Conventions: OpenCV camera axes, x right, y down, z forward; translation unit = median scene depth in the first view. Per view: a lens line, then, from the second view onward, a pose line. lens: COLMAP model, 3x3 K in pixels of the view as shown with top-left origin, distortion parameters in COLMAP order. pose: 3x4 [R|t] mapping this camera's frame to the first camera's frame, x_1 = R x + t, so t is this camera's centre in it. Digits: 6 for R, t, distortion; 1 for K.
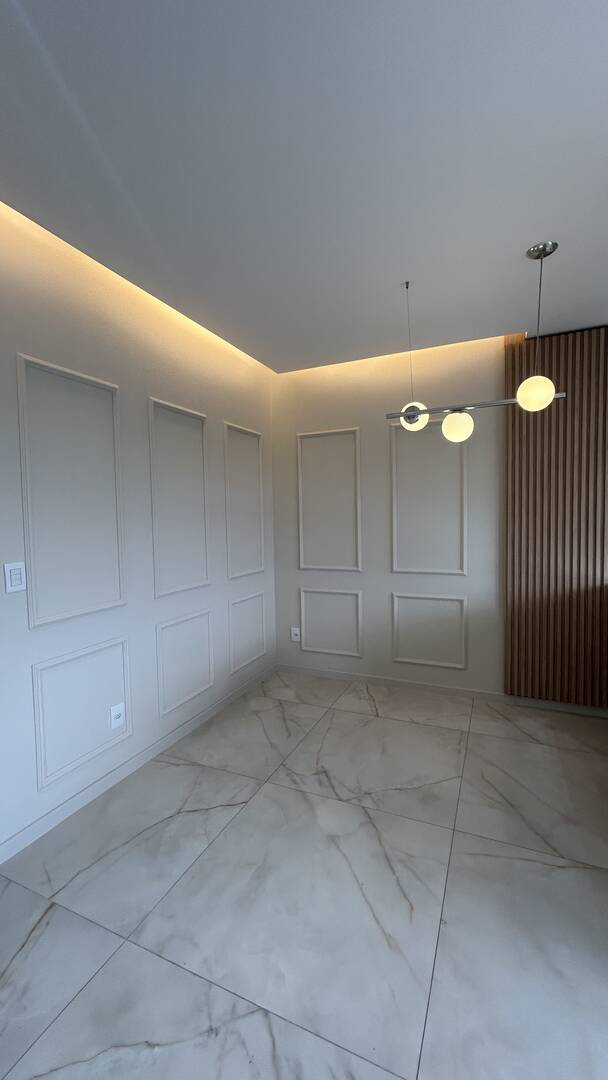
lens RADIAL K [[437.9, 0, 305.0], [0, 437.9, 537.5], [0, 0, 1]] dist [-0.000614, 0.001042]
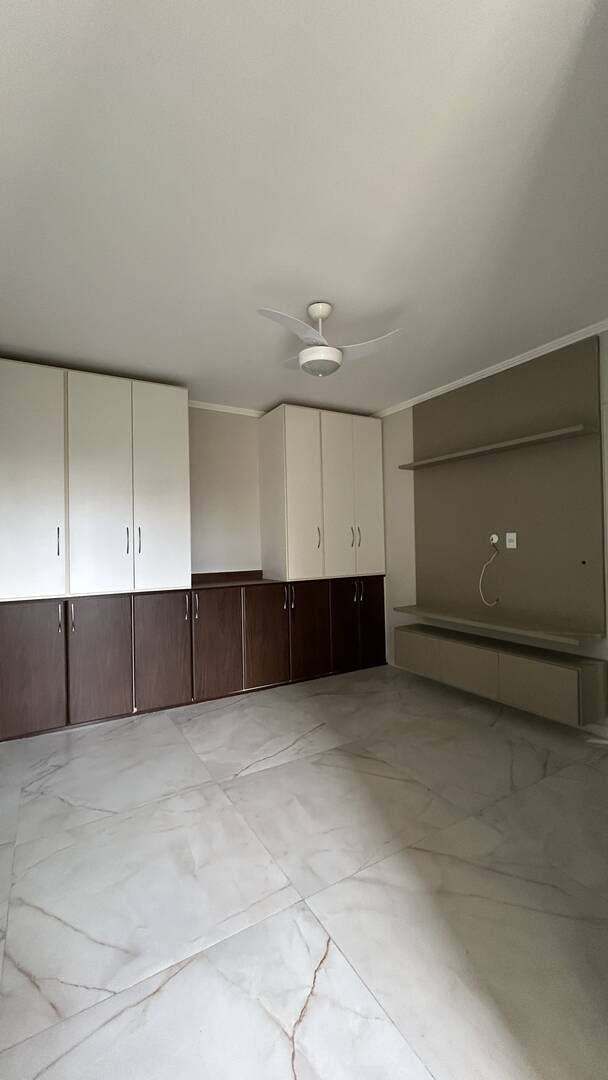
lens RADIAL K [[437.9, 0, 305.0], [0, 437.9, 537.5], [0, 0, 1]] dist [-0.000614, 0.001042]
pose [[0.577625, 0.016178, 0.816142, -0.568138], [0.052736, 0.996975, -0.057087, 0.008380], [-0.814597, 0.076015, 0.575025, 0.456085]]
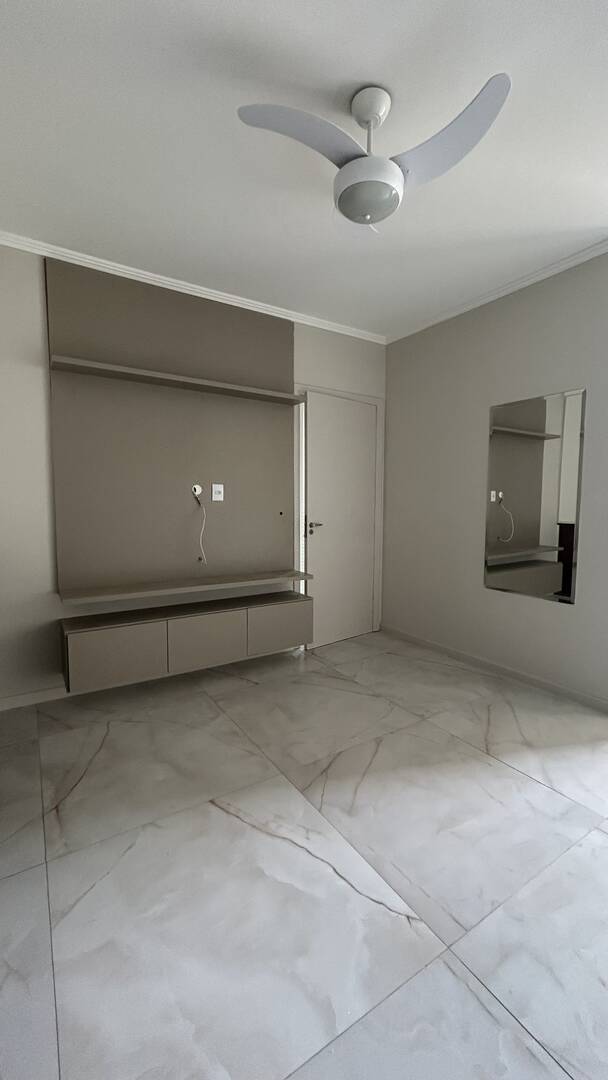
lens RADIAL K [[437.9, 0, 305.0], [0, 437.9, 537.5], [0, 0, 1]] dist [-0.000614, 0.001042]
pose [[-0.836178, -0.027873, 0.547750, -0.045925], [0.040811, 0.992777, 0.112819, -0.026614], [-0.546938, 0.116690, -0.829001, 1.556076]]
